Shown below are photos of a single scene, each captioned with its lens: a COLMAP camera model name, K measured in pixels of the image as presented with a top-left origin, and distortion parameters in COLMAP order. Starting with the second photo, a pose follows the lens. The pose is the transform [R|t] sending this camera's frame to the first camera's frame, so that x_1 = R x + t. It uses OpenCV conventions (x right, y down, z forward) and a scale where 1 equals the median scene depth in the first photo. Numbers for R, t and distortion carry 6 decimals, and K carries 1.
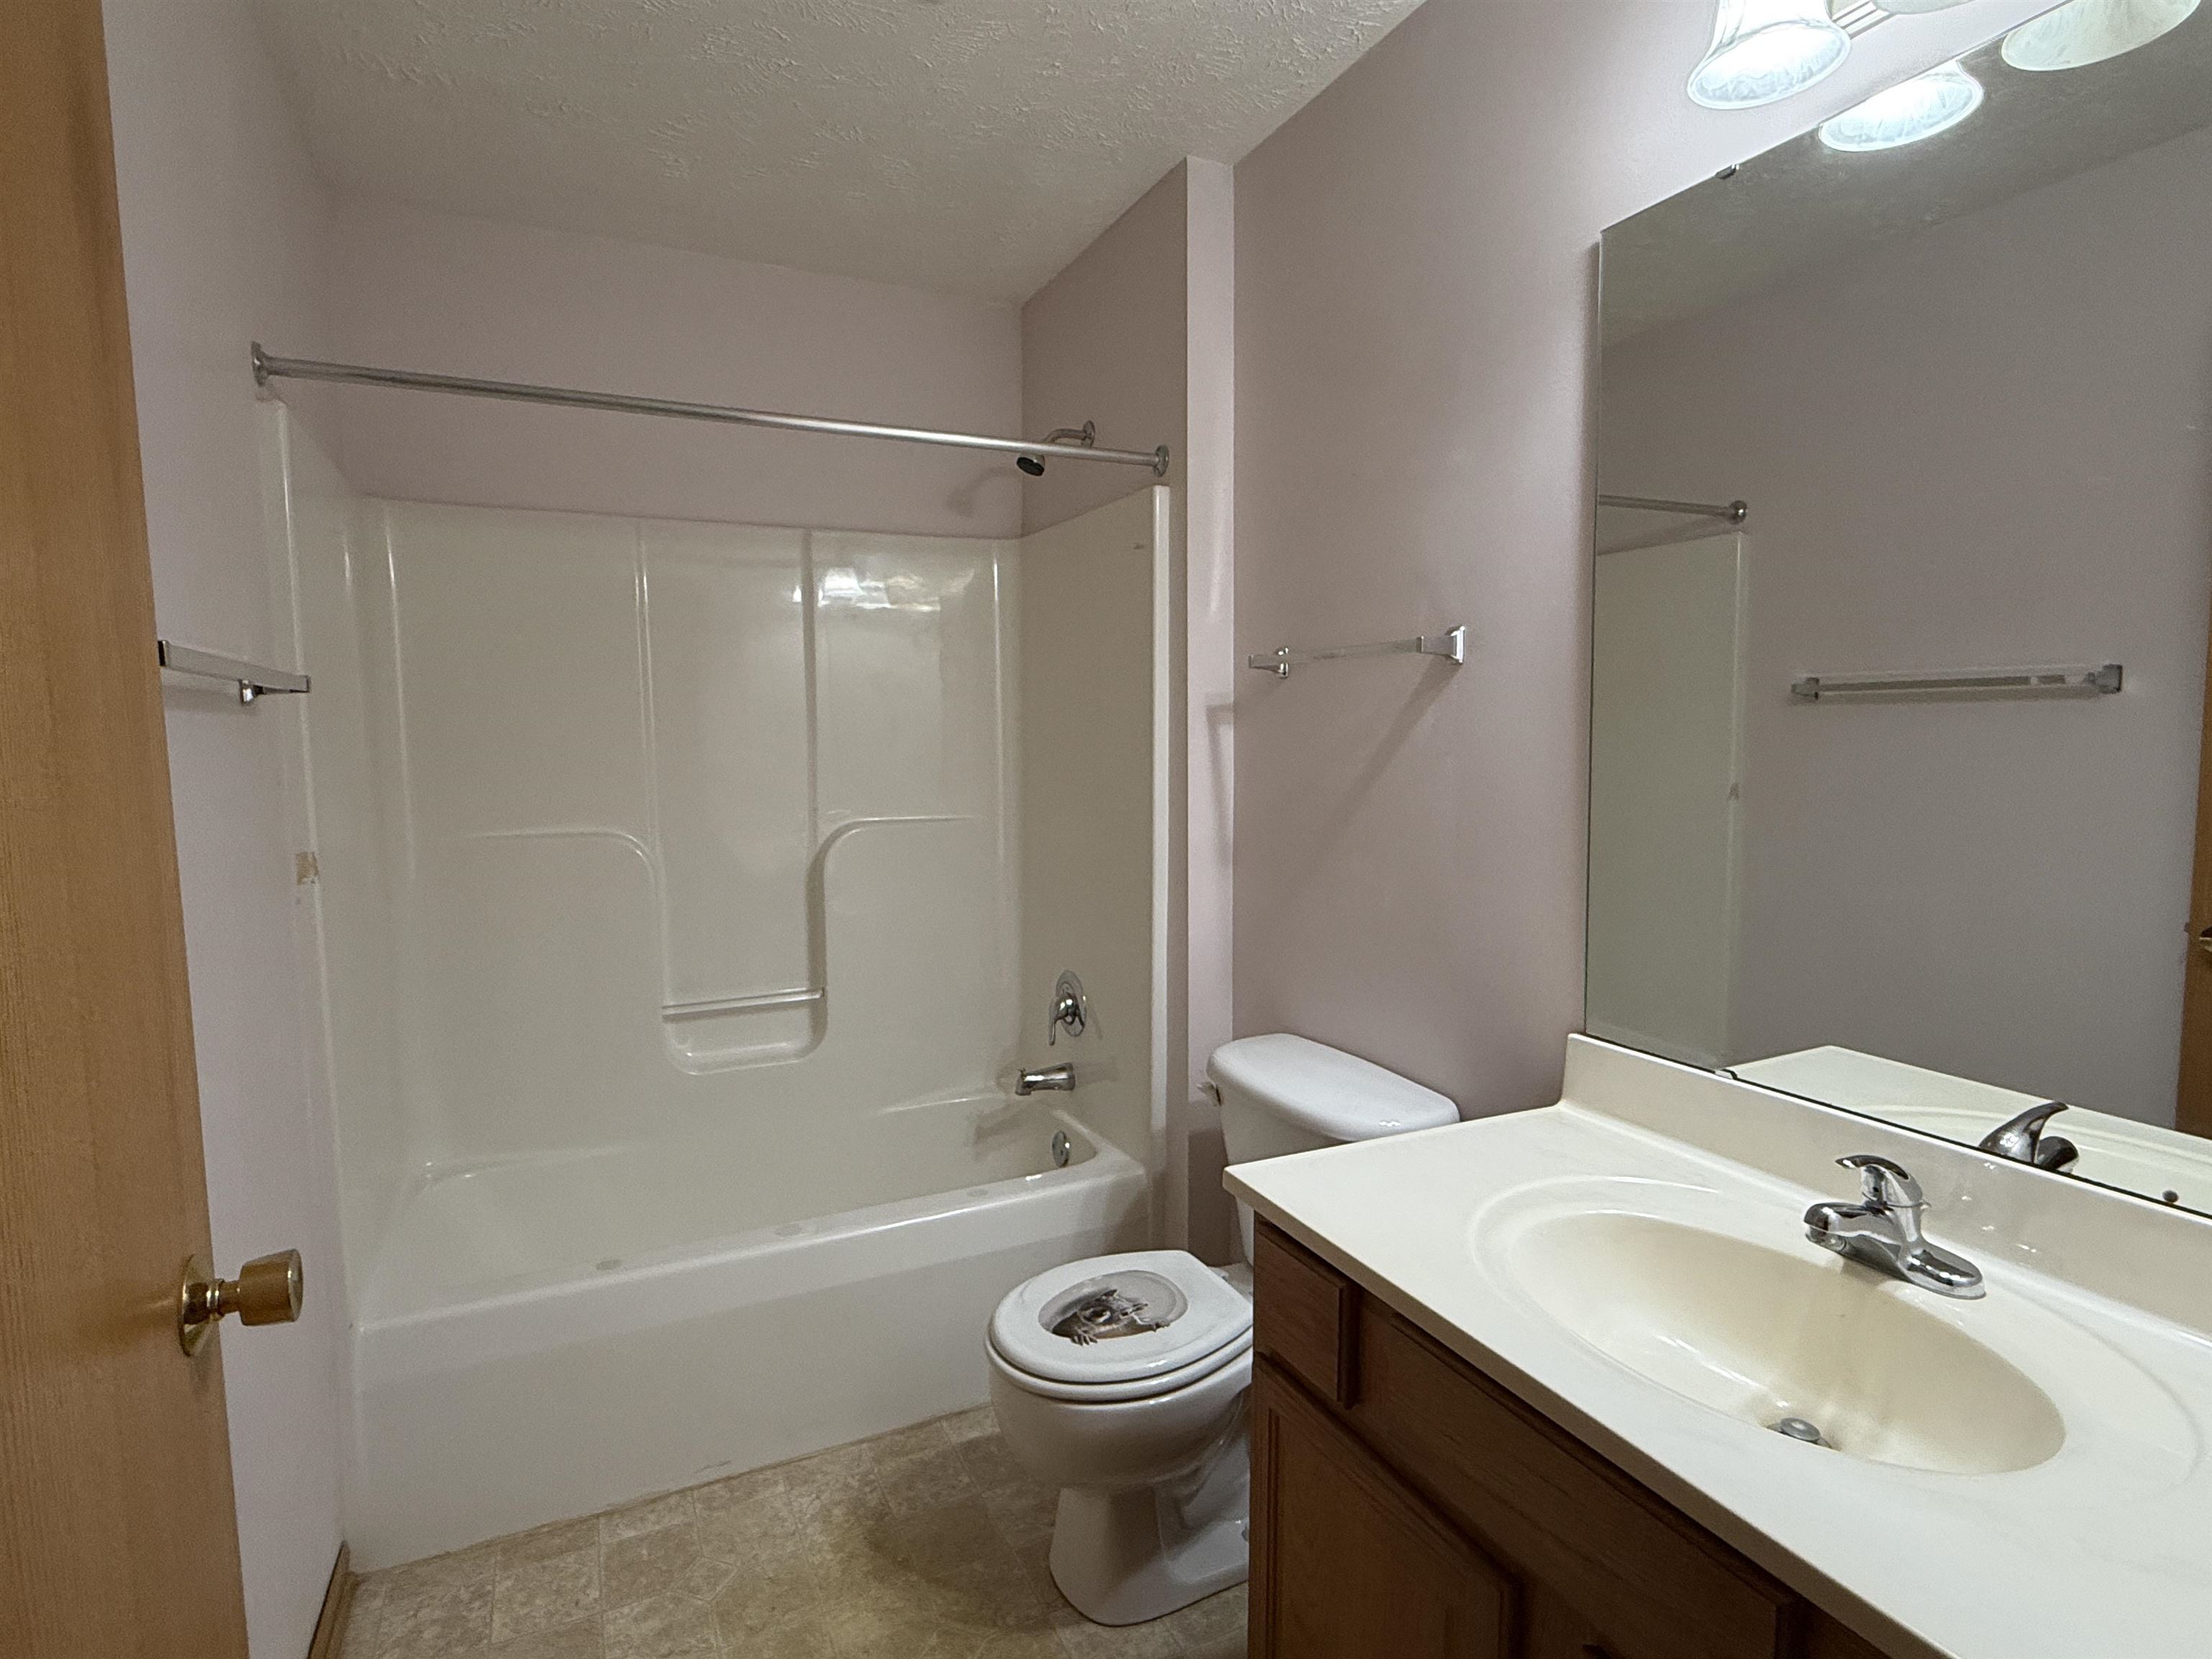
lens RADIAL K [[1125.3, 0, 1095.9], [0, 1125.3, 836.2], [0, 0, 1]] dist [0.003963, -0.000556]
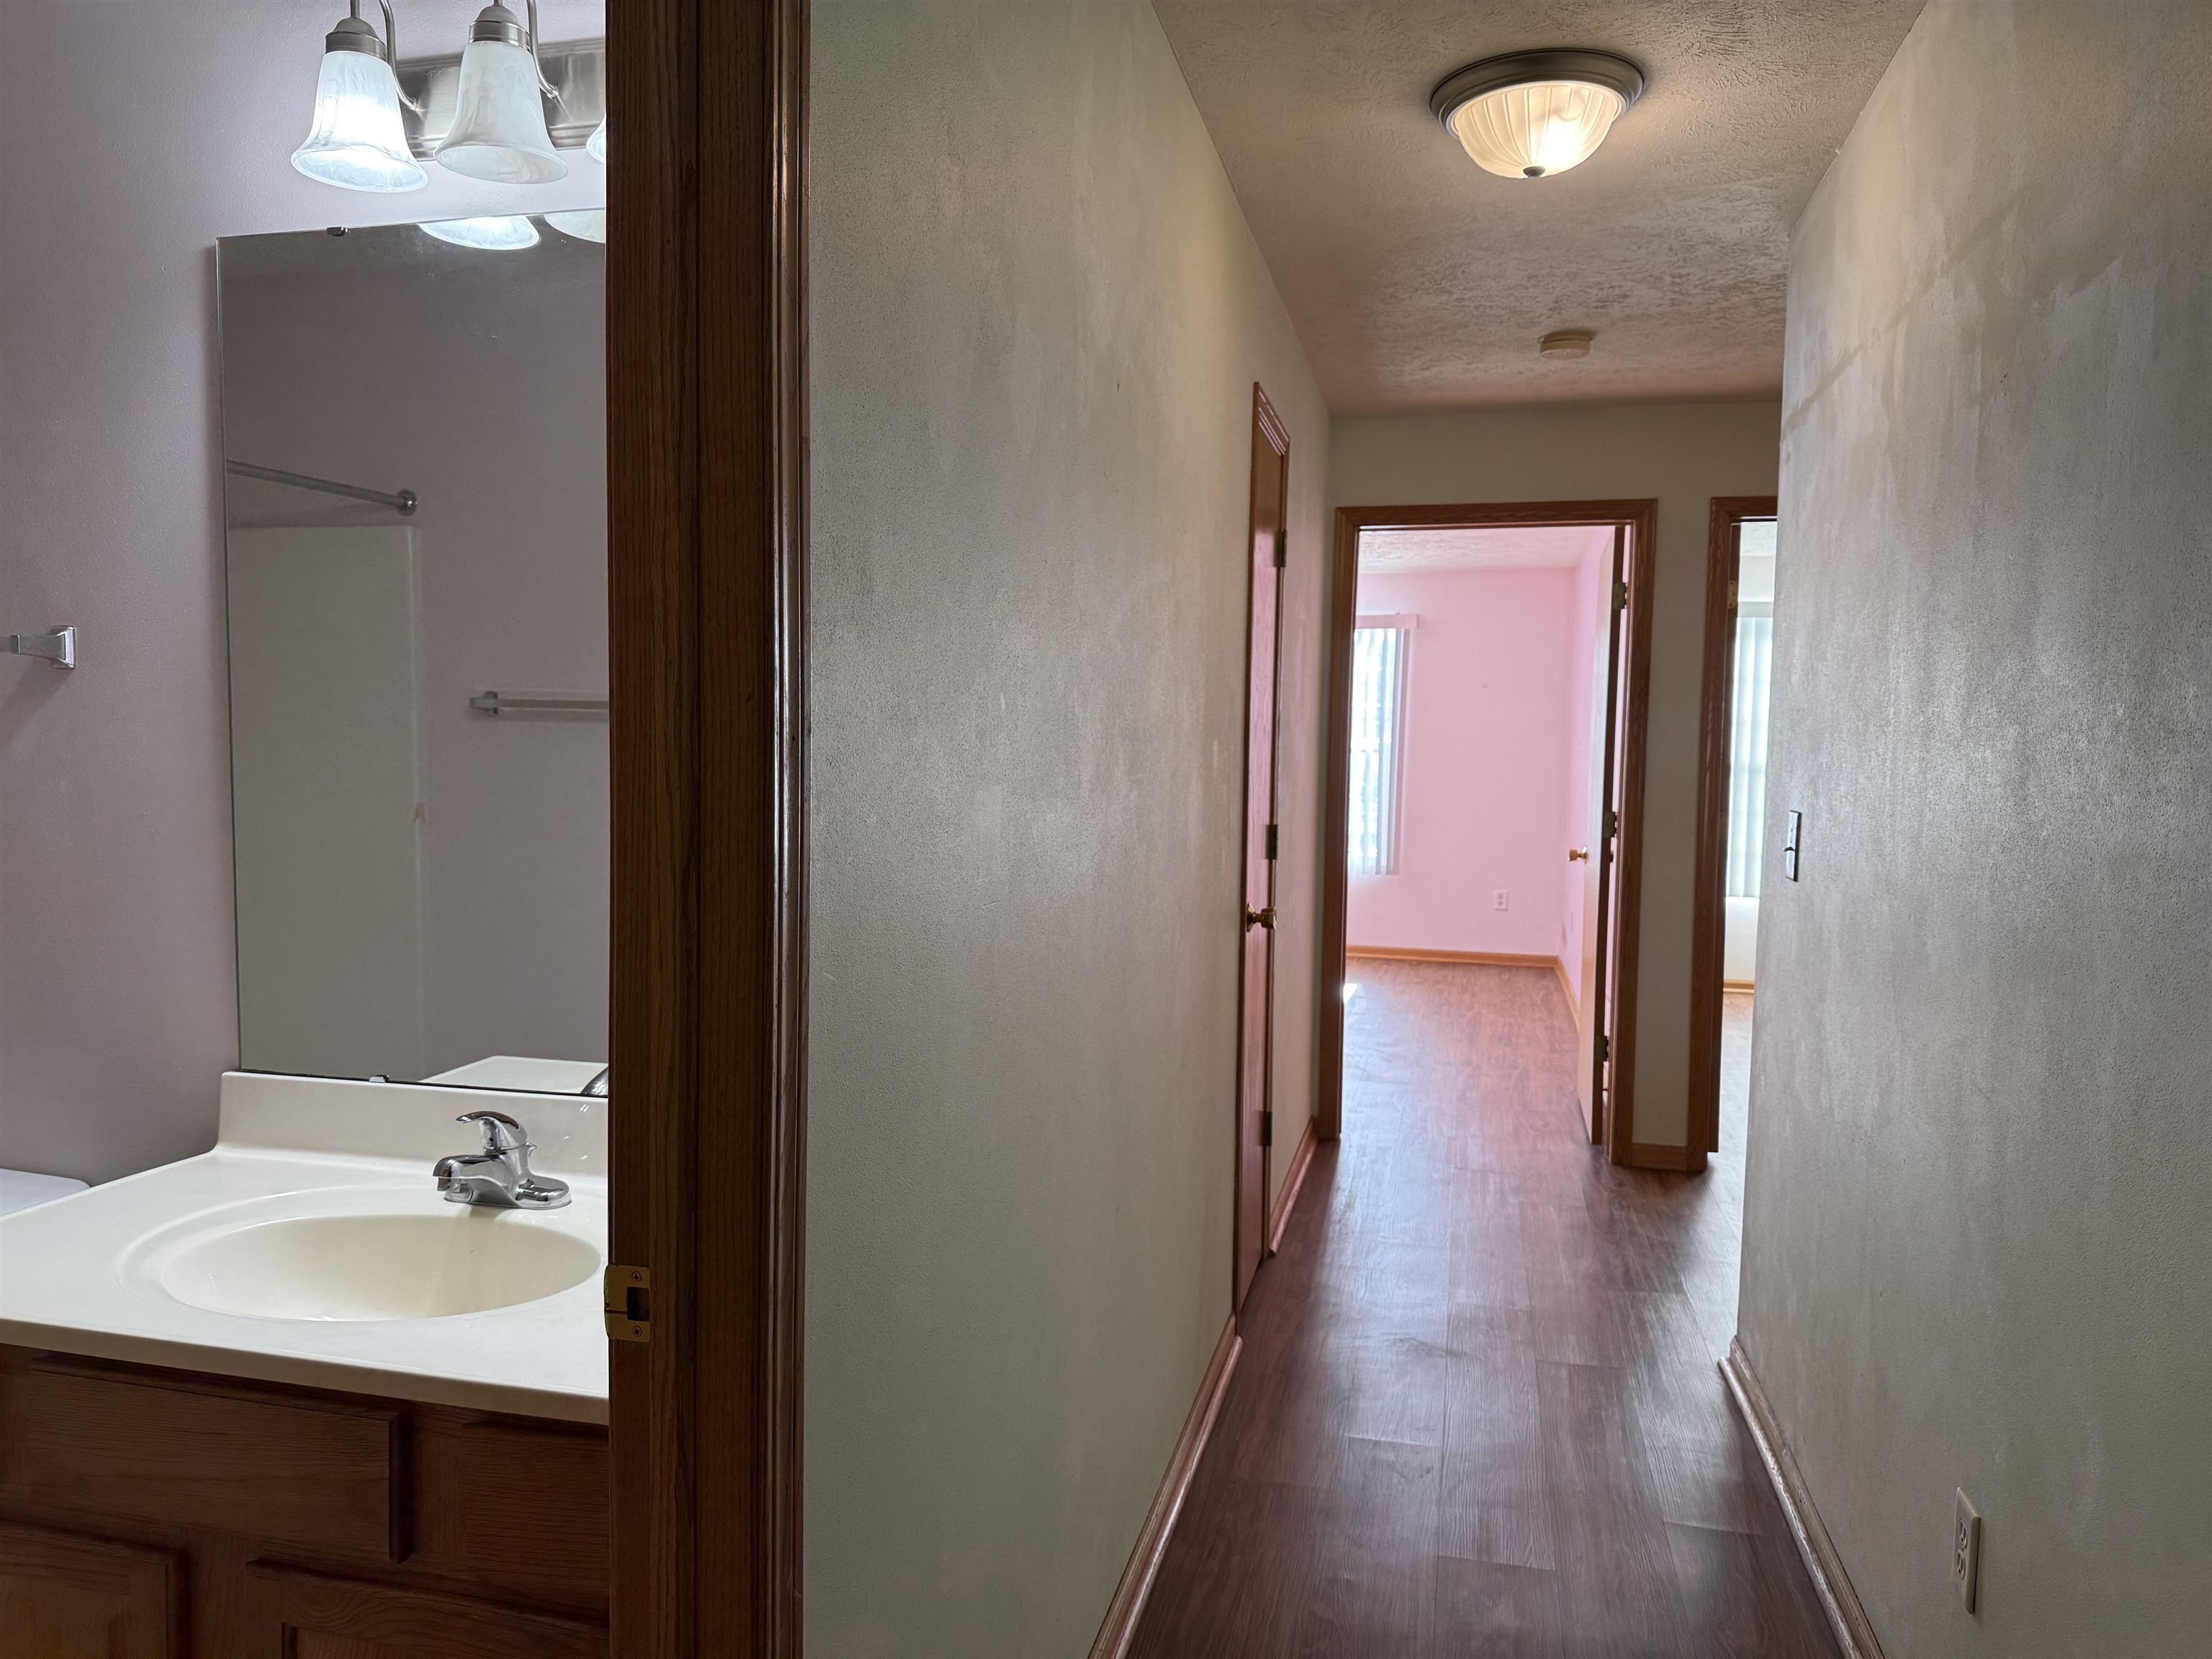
lens RADIAL K [[1554.1, 0, 1097.9], [0, 1554.1, 834.5], [0, 0, 1]] dist [0.085122, -0.097906]
pose [[0.623865, -0.025861, 0.781104, -0.206670], [0.046556, 0.998907, -0.004112, 0.022544], [-0.780144, 0.038930, 0.624387, -0.556323]]
